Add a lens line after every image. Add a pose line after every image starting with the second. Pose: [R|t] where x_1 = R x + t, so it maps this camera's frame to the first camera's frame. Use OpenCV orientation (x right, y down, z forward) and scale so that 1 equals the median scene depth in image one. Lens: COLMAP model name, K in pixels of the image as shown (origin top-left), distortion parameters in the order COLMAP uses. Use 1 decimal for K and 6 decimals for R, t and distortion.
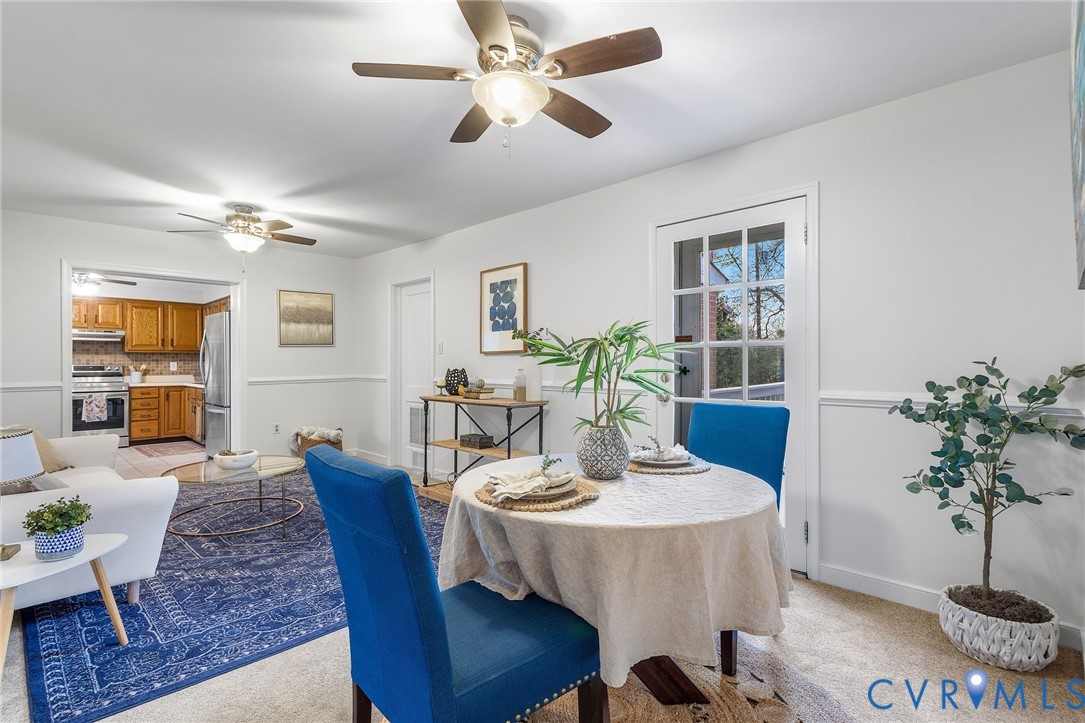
lens RADIAL K [[514.7, 0, 542.5], [0, 514.7, 361.5], [0, 0, 1]] dist [-0.001101, -0.000922]
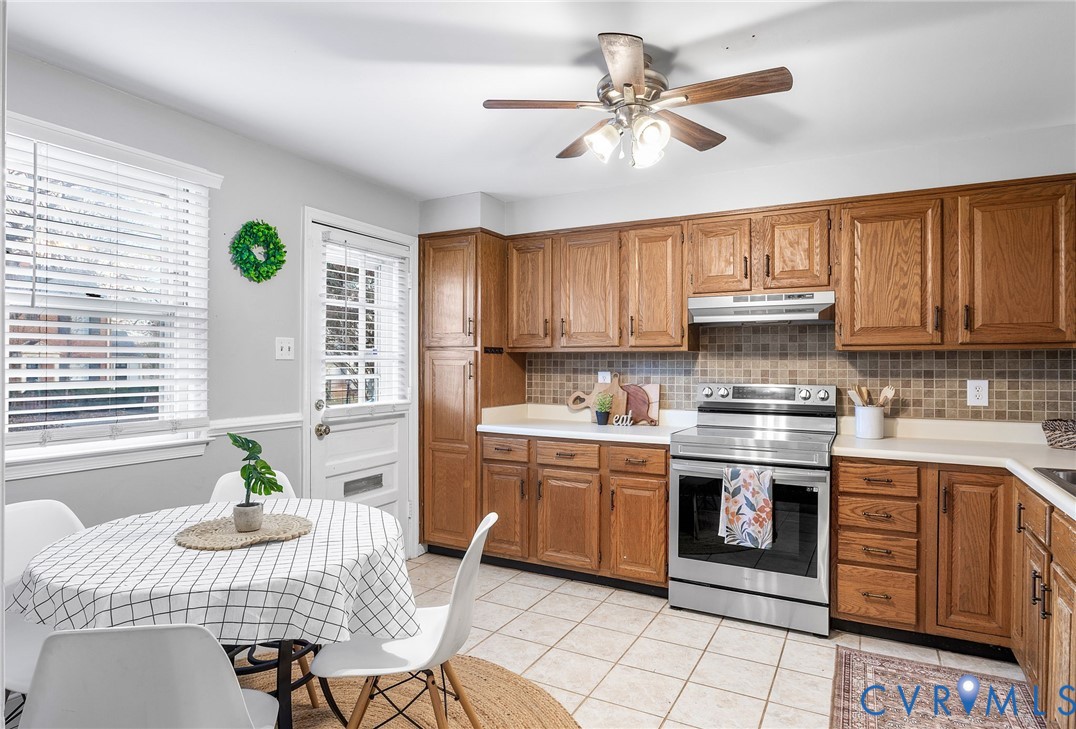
lens RADIAL K [[618.2, 0, 538.0], [0, 618.2, 364.5], [0, 0, 1]] dist [0.002530, 0.000764]
pose [[0.275194, 0.005321, -0.961374, -0.462366], [-0.002235, 0.999986, 0.004895, -0.010695], [0.961386, 0.000802, 0.275202, 0.691145]]
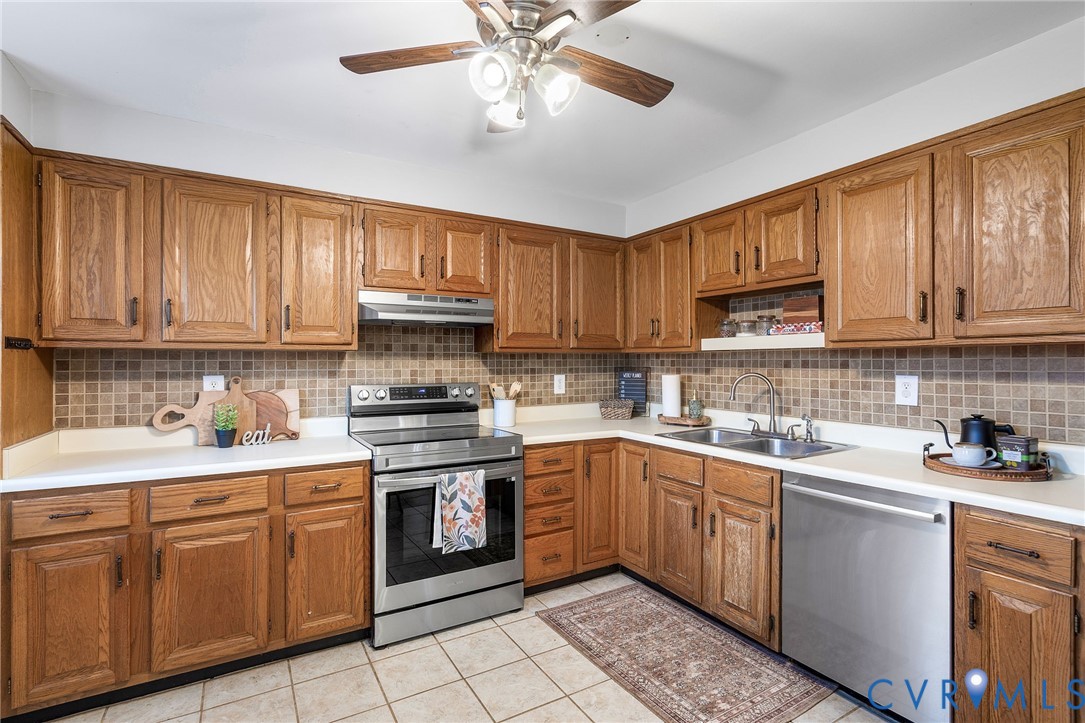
lens RADIAL K [[514.7, 0, 542.5], [0, 514.7, 361.5], [0, 0, 1]] dist [-0.001101, -0.000922]
pose [[0.962022, 0.001815, -0.272966, -0.671313], [-0.001189, 0.999996, 0.002458, -0.012244], [0.272969, -0.002040, 0.962021, 0.630389]]
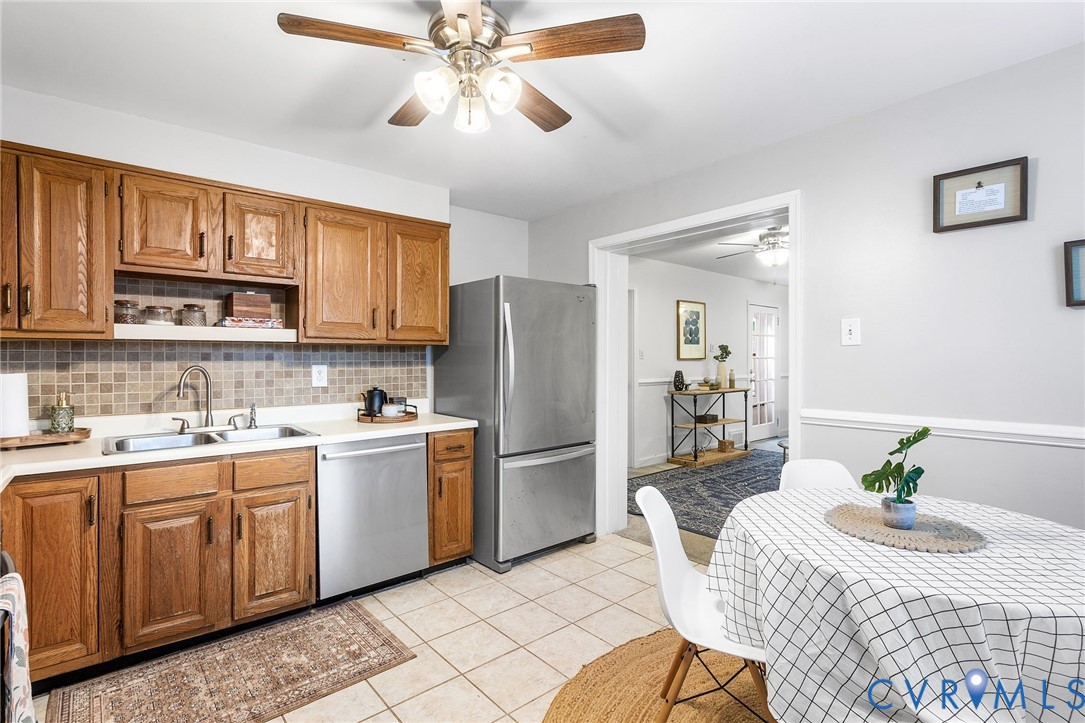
lens RADIAL K [[514.7, 0, 542.5], [0, 514.7, 361.5], [0, 0, 1]] dist [-0.001101, -0.000922]
pose [[0.093327, -0.000270, 0.995635, -0.944297], [-0.000369, 1.000000, 0.000306, -0.006393], [-0.995635, -0.000396, 0.093327, 0.765464]]
